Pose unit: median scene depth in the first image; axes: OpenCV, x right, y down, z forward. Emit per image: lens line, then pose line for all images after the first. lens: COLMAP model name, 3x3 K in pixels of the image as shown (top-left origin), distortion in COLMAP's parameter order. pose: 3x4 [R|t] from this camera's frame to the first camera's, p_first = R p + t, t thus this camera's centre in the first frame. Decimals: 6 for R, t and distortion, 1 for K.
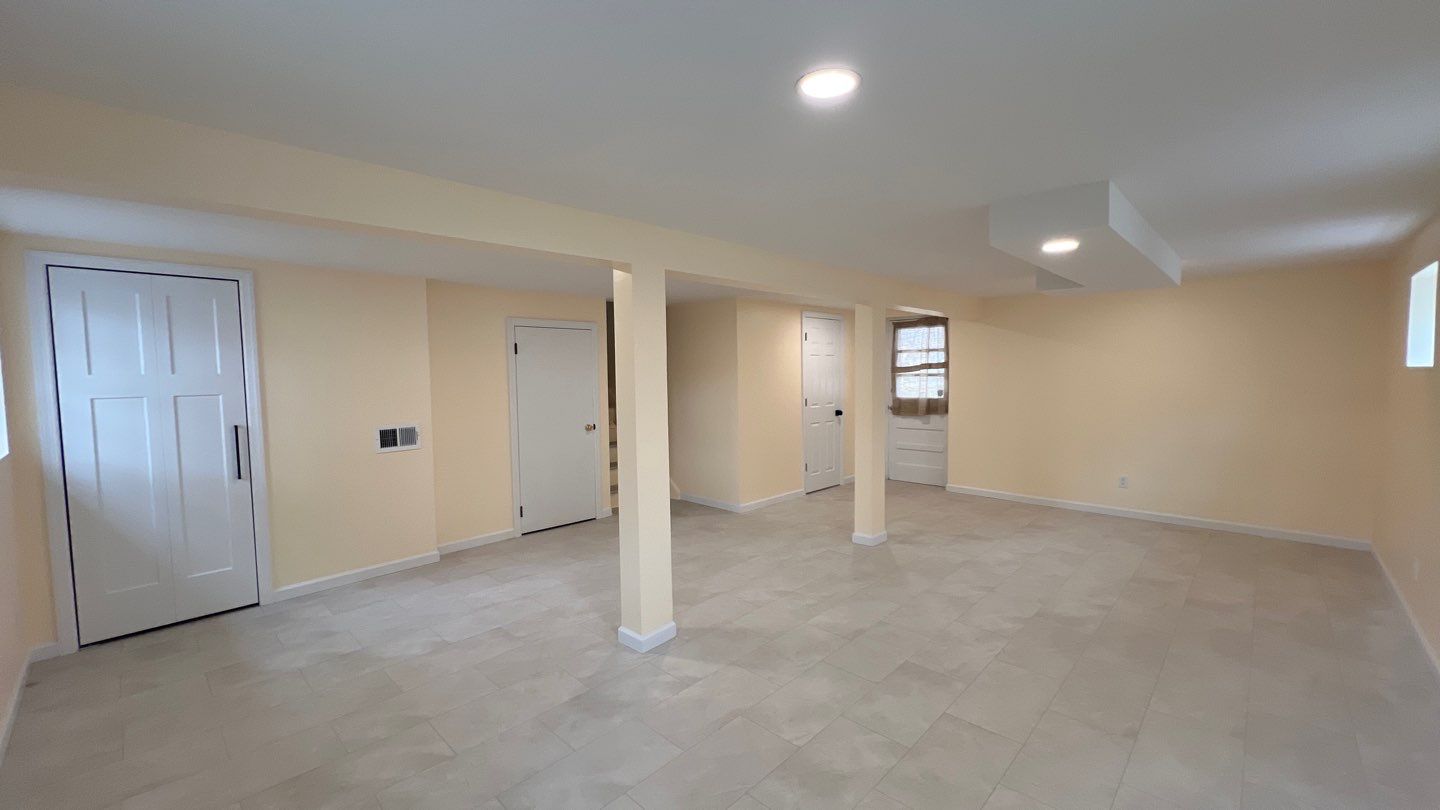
lens RADIAL K [[571.2, 0, 719.0], [0, 571.2, 403.1], [0, 0, 1]] dist [-0.000123, 0.000008]
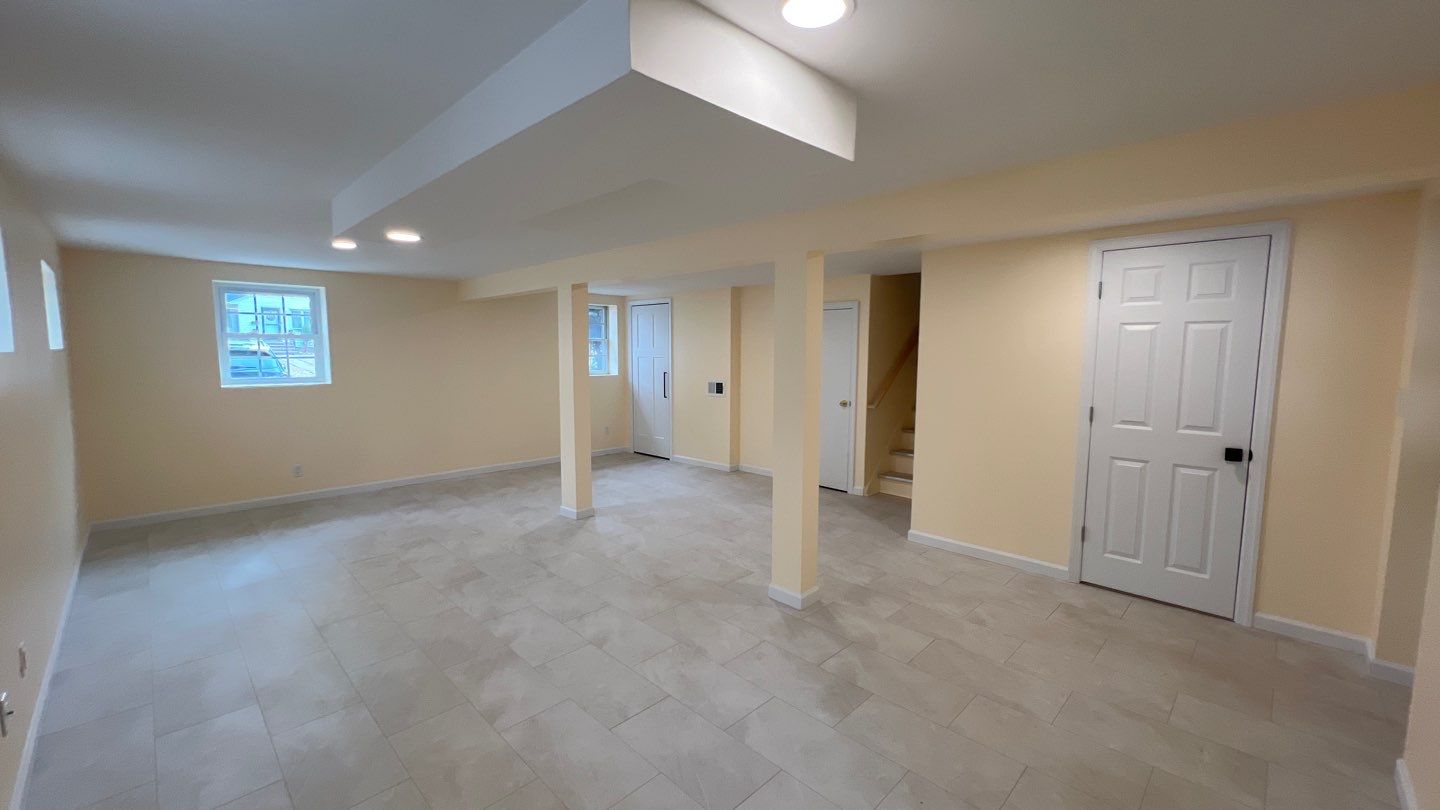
lens RADIAL K [[571.2, 0, 718.8], [0, 571.2, 406.5], [0, 0, 1]] dist [-0.000123, 0.000008]
pose [[-0.012476, 0.114484, -0.993347, 1.228102], [-0.061613, 0.991448, 0.115039, -0.086777], [0.998022, 0.062638, -0.005316, 1.181822]]
